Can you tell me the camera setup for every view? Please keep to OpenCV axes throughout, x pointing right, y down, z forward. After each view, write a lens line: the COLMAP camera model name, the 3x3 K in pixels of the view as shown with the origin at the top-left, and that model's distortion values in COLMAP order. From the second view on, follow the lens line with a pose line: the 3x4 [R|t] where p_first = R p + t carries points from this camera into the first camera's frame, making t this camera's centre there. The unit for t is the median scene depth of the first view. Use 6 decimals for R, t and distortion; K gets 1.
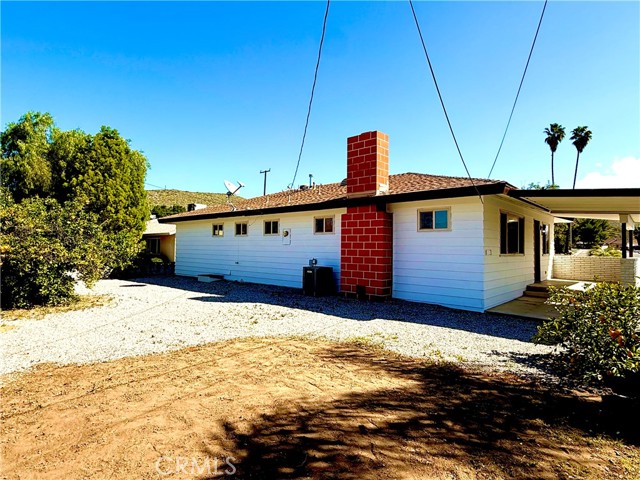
lens RADIAL K [[367.5, 0, 320.0], [0, 367.5, 240.0], [0, 0, 1]] dist [-0.000135, 0.000062]
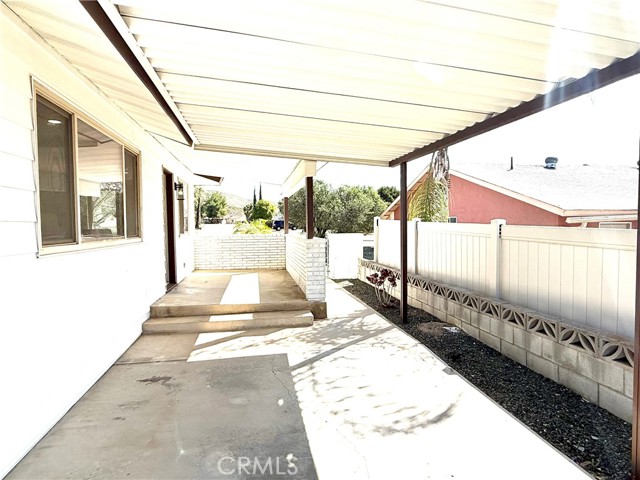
lens RADIAL K [[367.5, 0, 320.0], [0, 367.5, 240.0], [0, 0, 1]] dist [-0.000135, 0.000062]
pose [[0.612458, -0.050857, 0.788866, 0.301423], [-0.001024, 0.997877, 0.065126, 0.010245], [-0.790503, -0.040695, 0.611105, 0.499531]]
